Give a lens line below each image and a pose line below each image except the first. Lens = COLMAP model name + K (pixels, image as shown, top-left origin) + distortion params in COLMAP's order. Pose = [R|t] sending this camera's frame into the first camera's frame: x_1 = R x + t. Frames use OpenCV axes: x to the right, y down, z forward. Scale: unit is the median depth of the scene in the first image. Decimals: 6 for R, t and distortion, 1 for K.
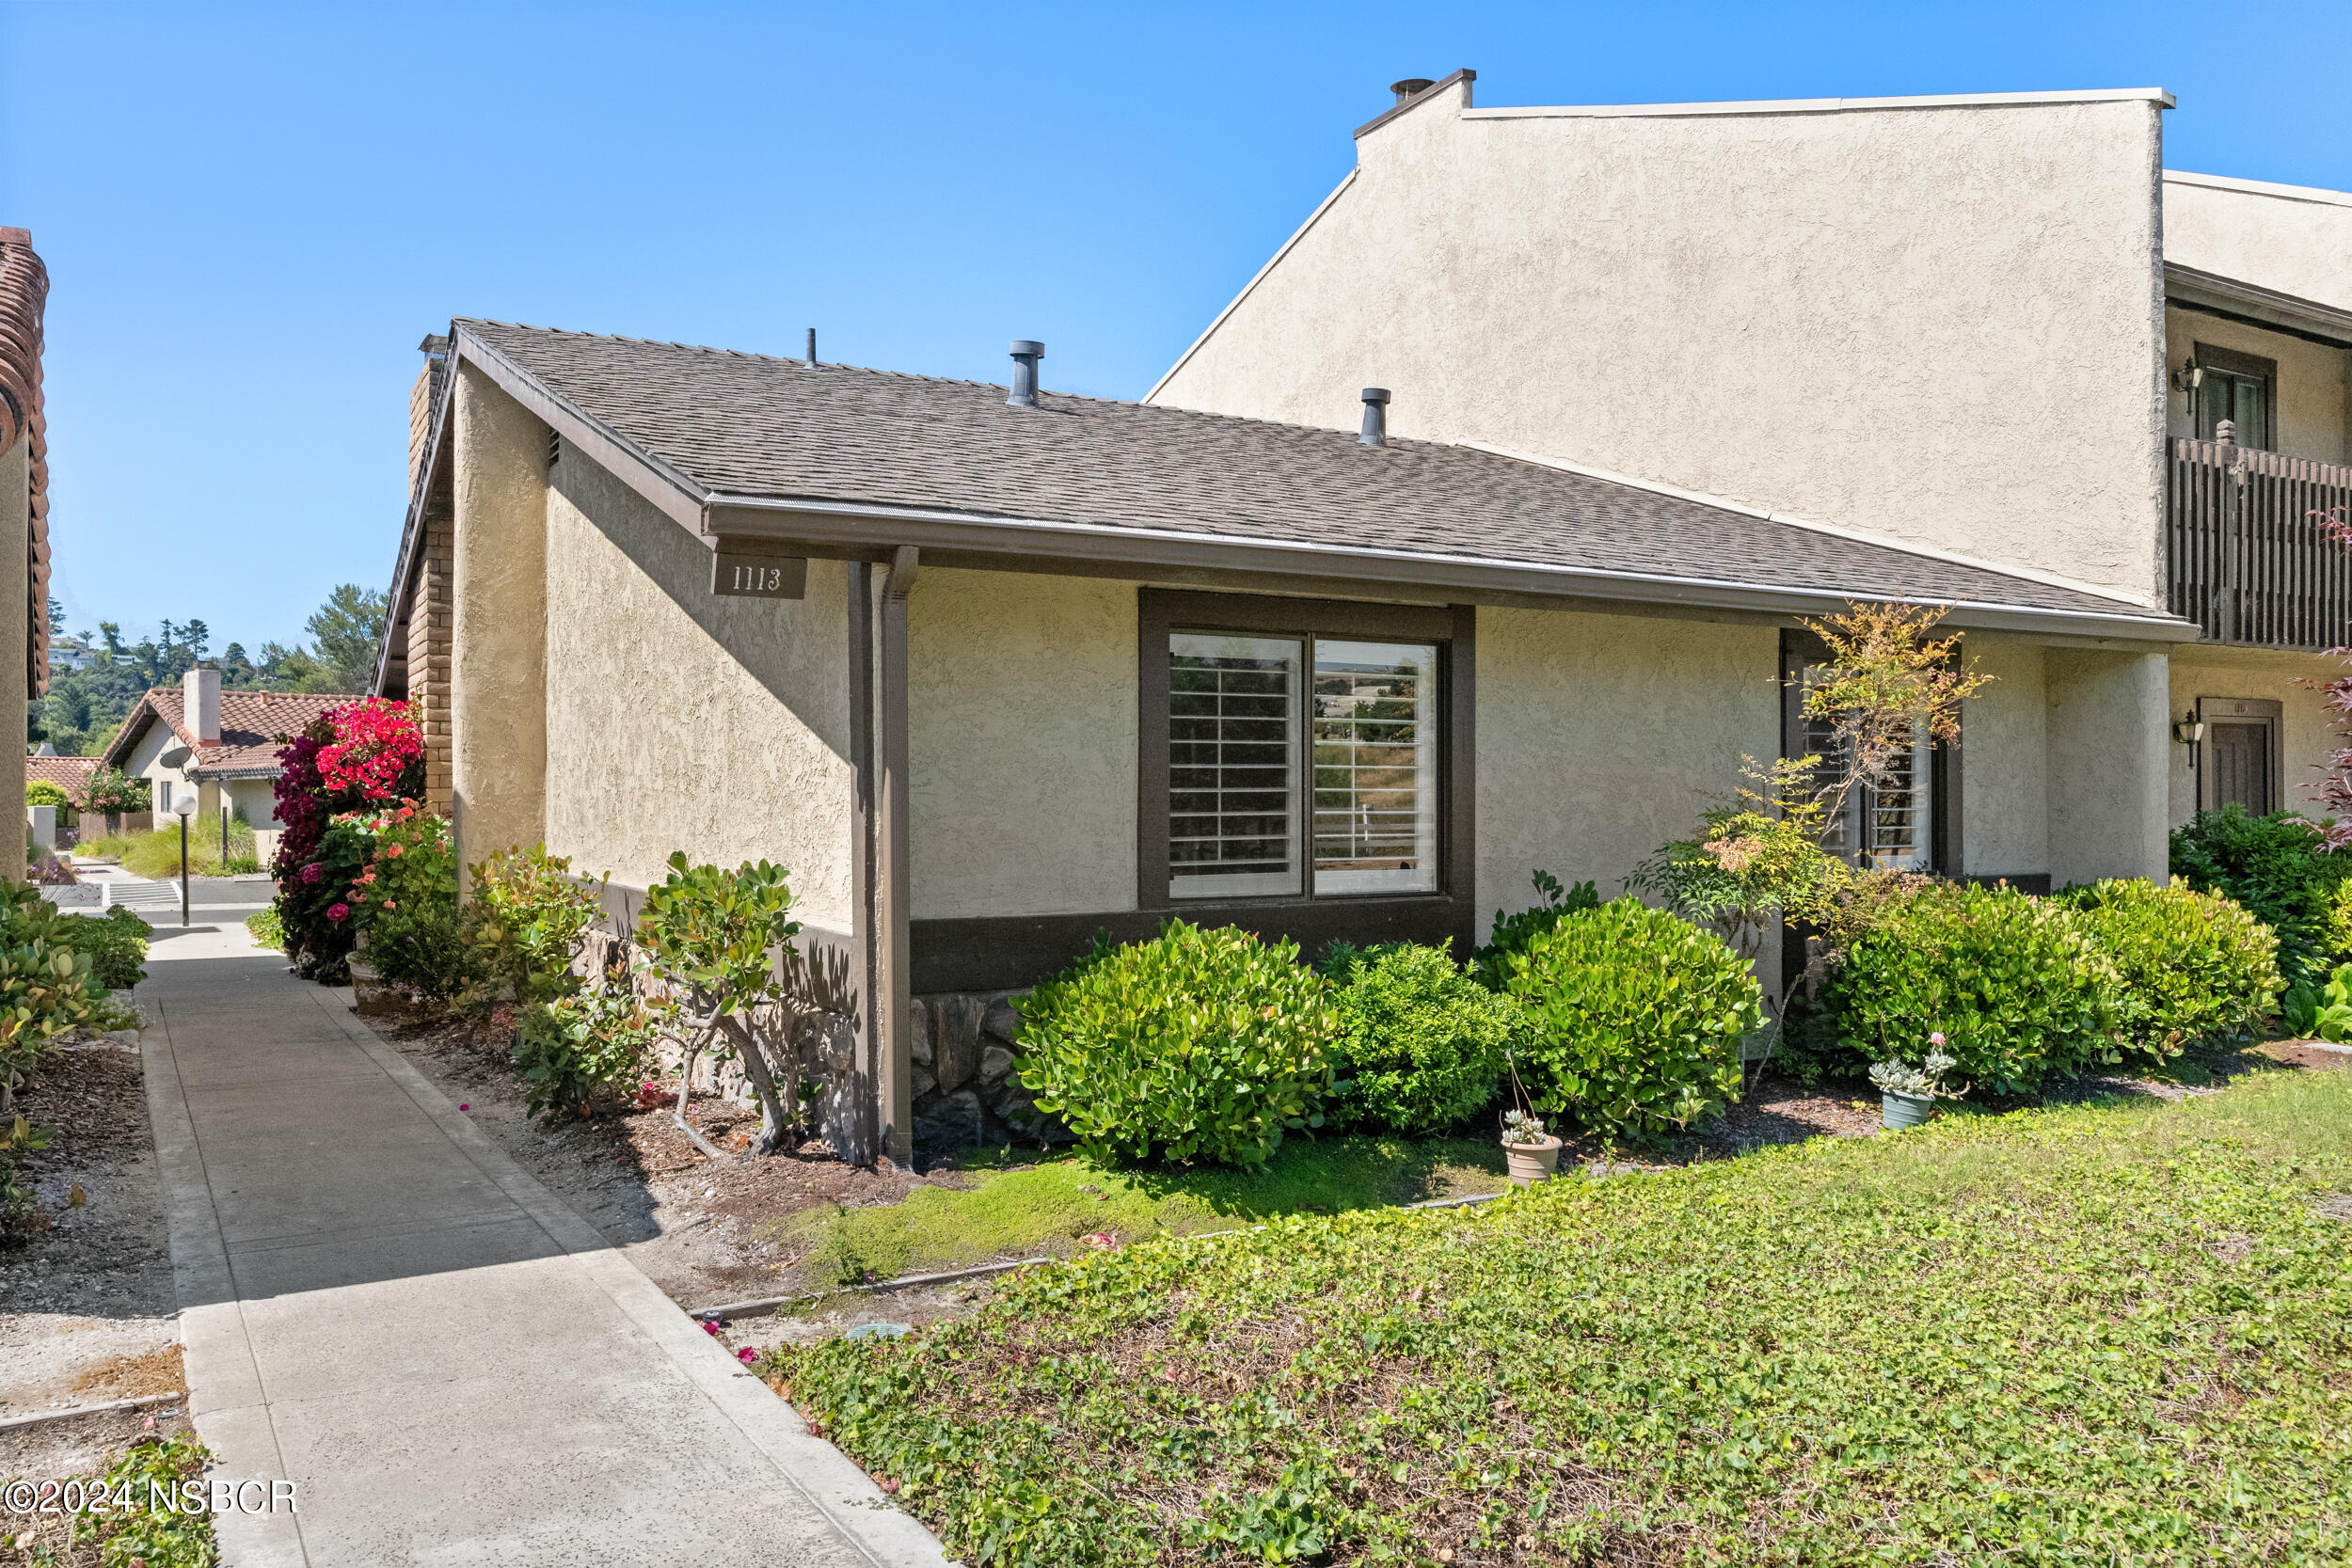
lens RADIAL K [[1696.0, 0, 1176.0], [0, 1696.0, 784.0], [0, 0, 1]] dist [0.000101, -0.001168]
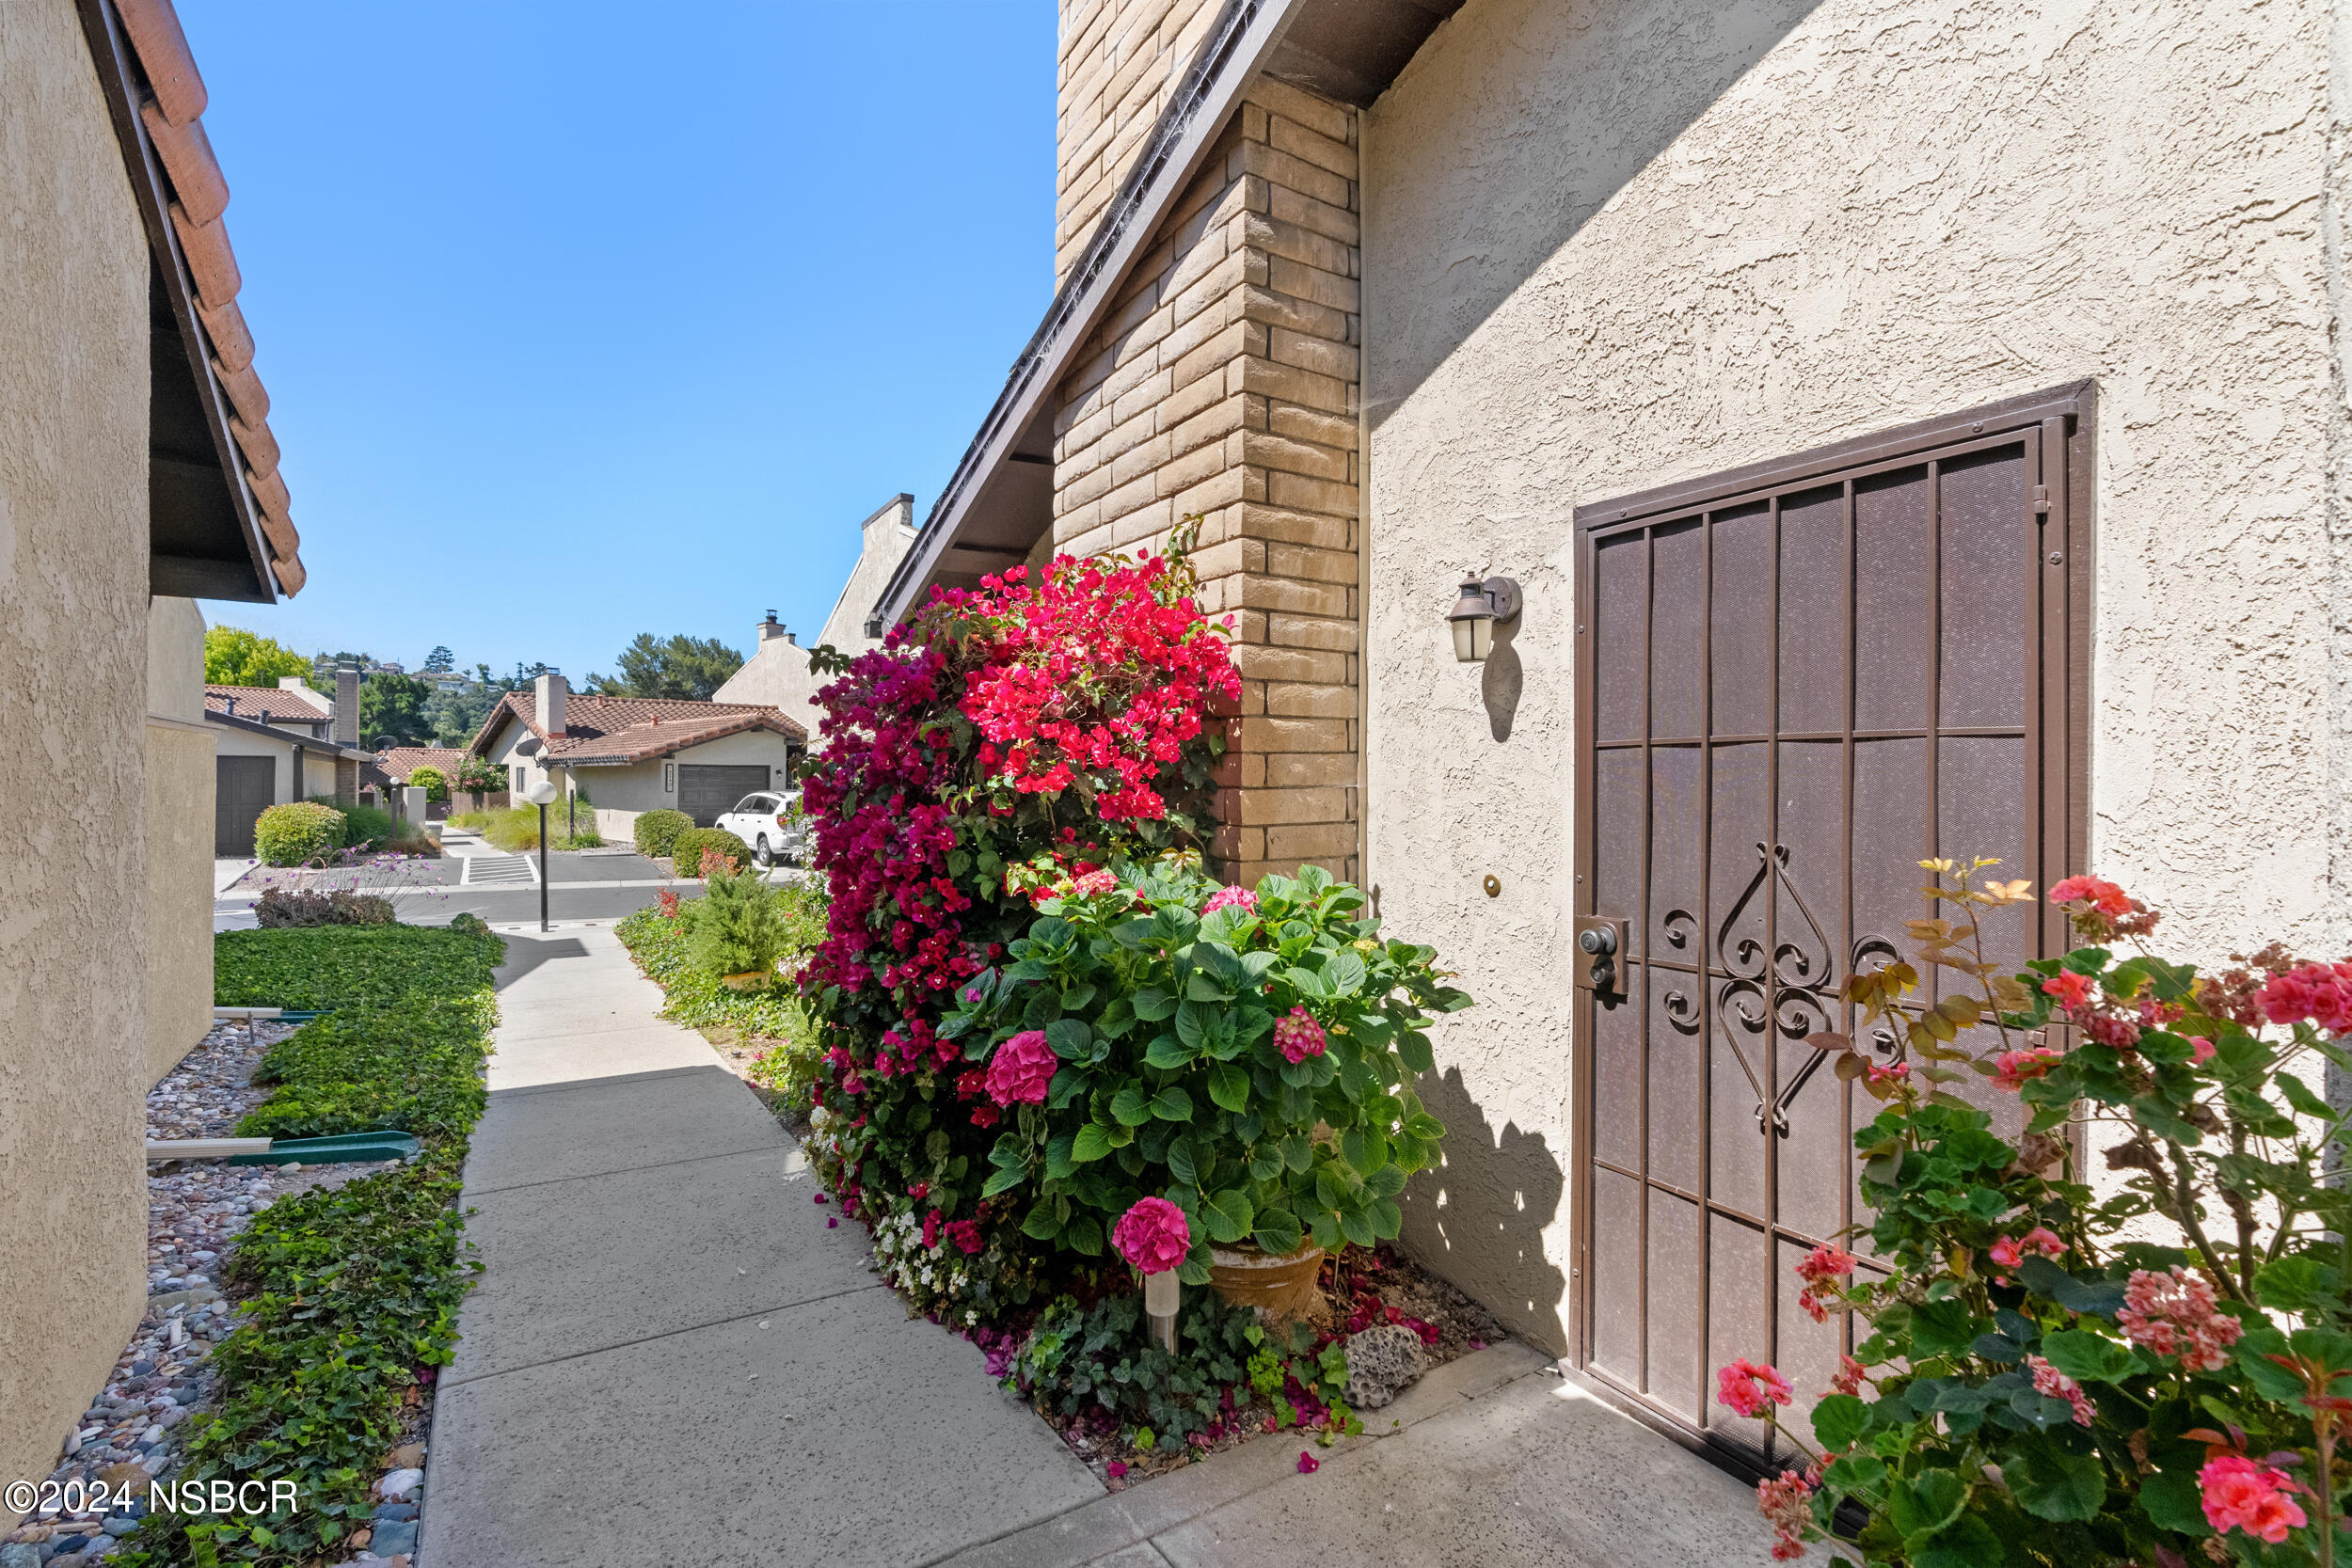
lens RADIAL K [[1072.9, 0, 1168.9], [0, 1072.9, 788.0], [0, 0, 1]] dist [-0.014356, 0.006939]
pose [[0.999900, 0.010577, 0.009377, -0.134681], [-0.010681, 0.999881, 0.011102, -0.000054], [-0.009259, -0.011201, 0.999894, 0.224319]]
